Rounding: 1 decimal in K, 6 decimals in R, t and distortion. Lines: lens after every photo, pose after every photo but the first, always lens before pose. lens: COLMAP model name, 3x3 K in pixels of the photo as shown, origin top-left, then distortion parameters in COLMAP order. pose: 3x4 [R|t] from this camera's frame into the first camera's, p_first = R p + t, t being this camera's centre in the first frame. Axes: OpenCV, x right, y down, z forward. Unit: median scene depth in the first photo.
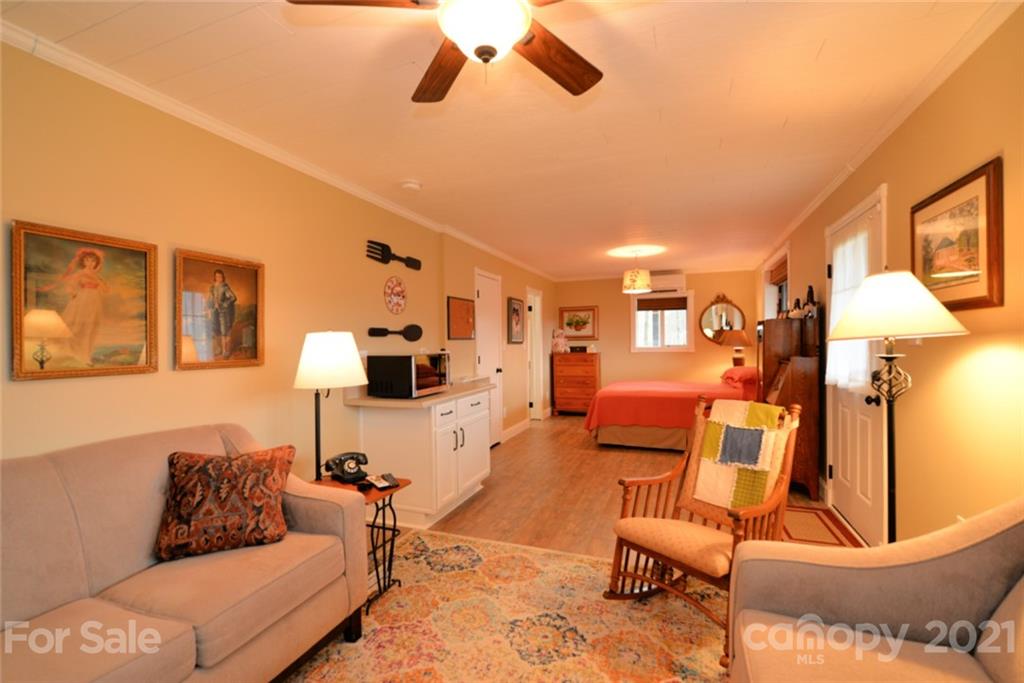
lens RADIAL K [[451.0, 0, 513.8], [0, 451.0, 343.4], [0, 0, 1]] dist [-0.013283, -0.000413]
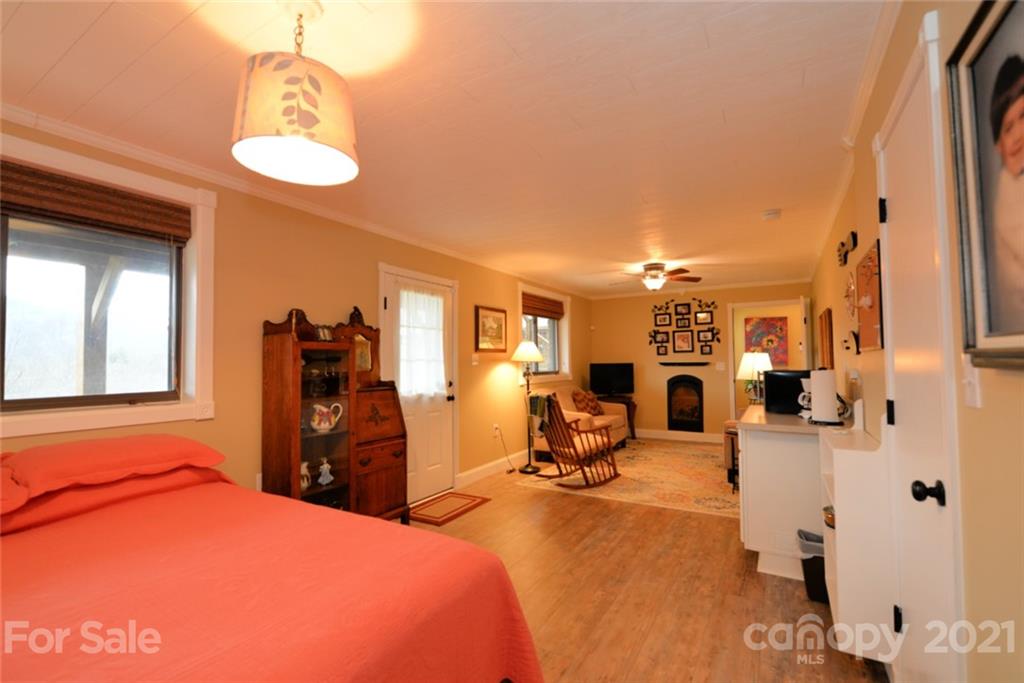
lens RADIAL K [[451.0, 0, 513.8], [0, 451.0, 343.4], [0, 0, 1]] dist [-0.013283, -0.000413]
pose [[-0.984876, 0.023767, 0.171621, 0.215246], [0.017532, 0.999133, -0.037754, -0.011065], [-0.172369, -0.034174, -0.984439, 2.190278]]
